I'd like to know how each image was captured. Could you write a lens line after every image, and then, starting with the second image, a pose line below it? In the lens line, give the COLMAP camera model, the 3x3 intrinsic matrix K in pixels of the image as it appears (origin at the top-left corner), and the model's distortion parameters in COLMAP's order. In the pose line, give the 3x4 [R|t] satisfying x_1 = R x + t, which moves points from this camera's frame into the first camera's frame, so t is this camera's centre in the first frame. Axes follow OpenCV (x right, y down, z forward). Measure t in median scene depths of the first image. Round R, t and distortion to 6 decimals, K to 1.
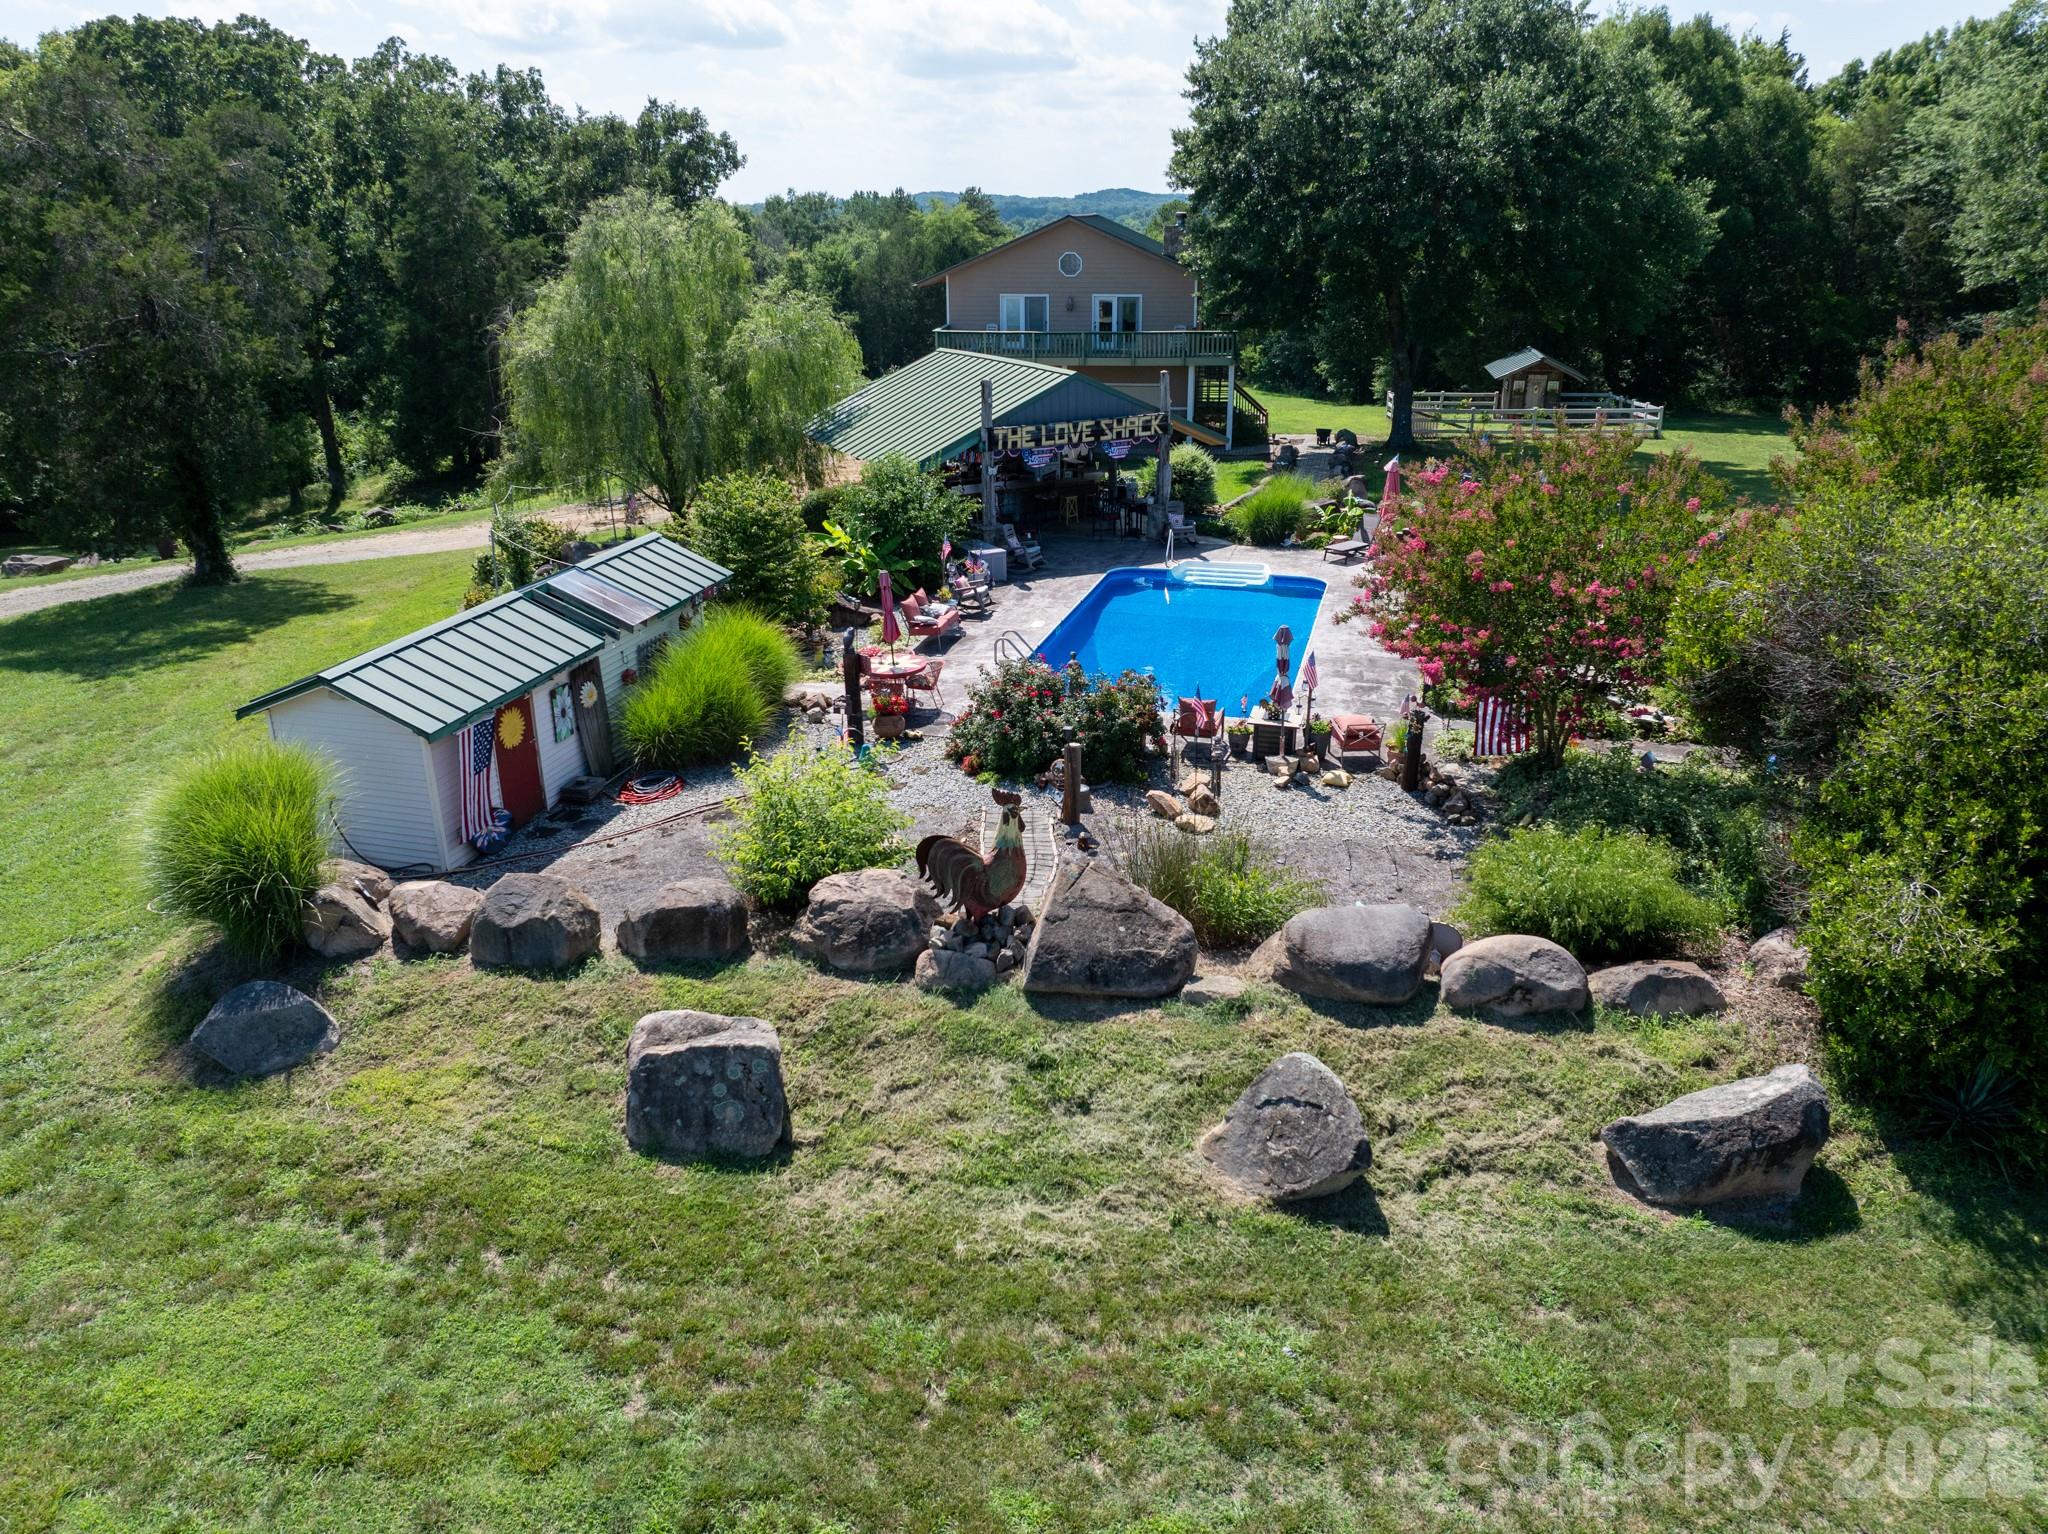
lens RADIAL K [[1429.5, 0, 1024.0], [0, 1429.5, 767.0], [0, 0, 1]] dist [-0.040090, -0.000279]
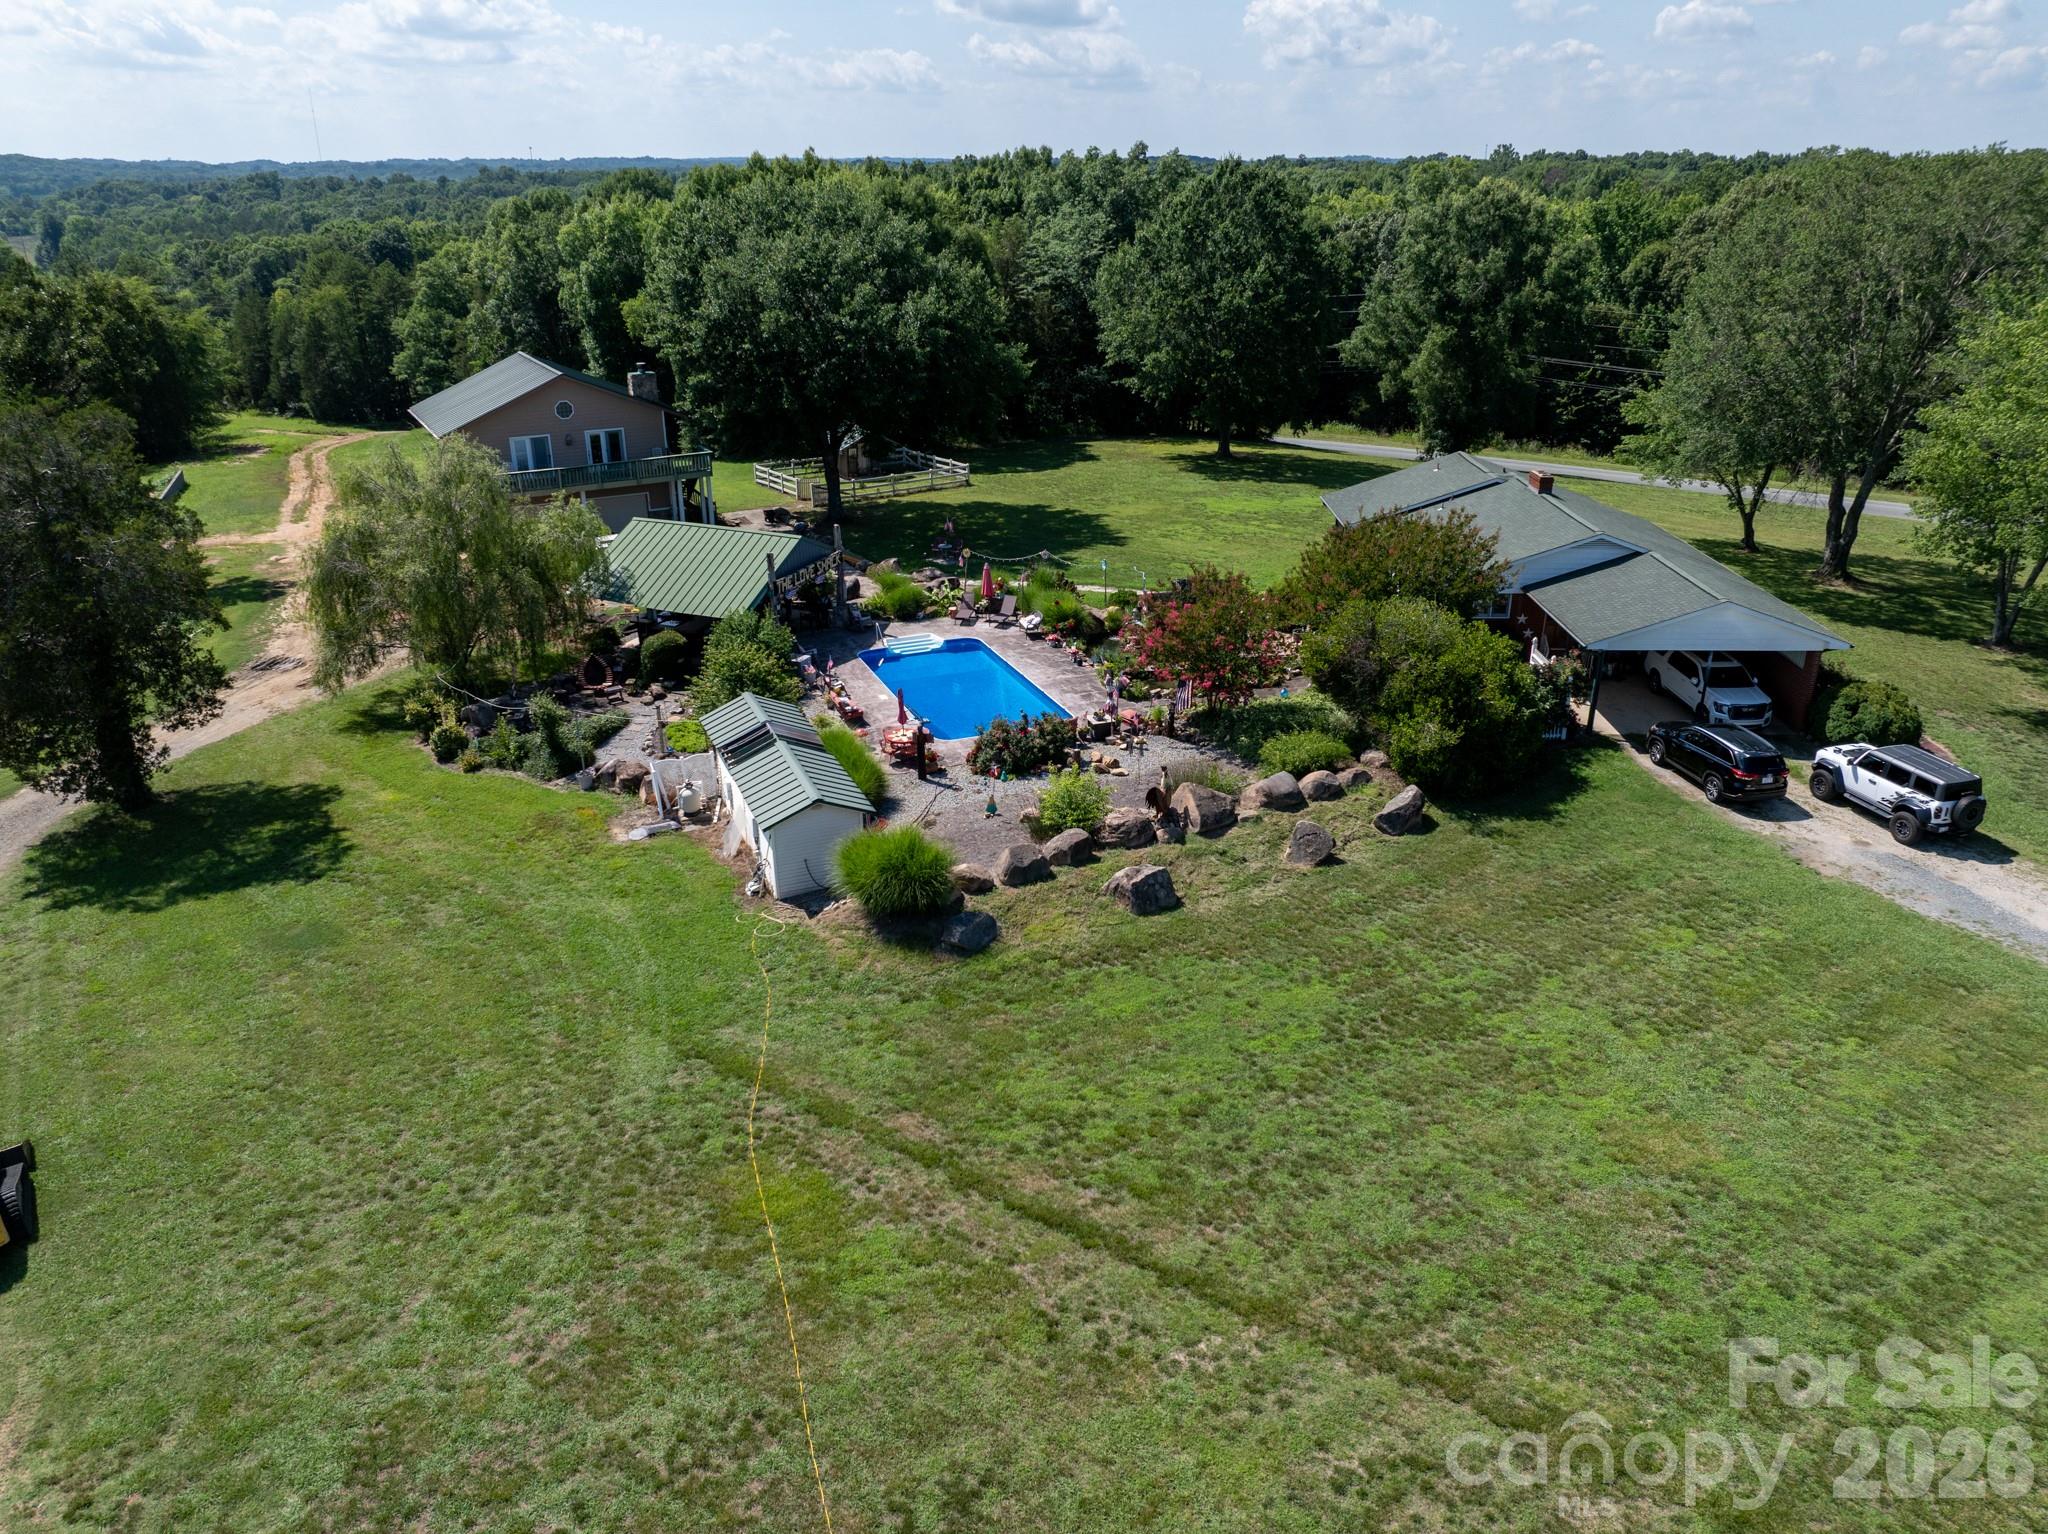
lens RADIAL K [[1429.5, 0, 1024.0], [0, 1429.5, 767.0], [0, 0, 1]] dist [-0.040090, -0.000279]
pose [[0.793903, -0.231046, 0.562438, -1.762837], [0.217286, 0.971718, 0.092470, -0.292162], [-0.567896, 0.048798, 0.821653, -1.072872]]
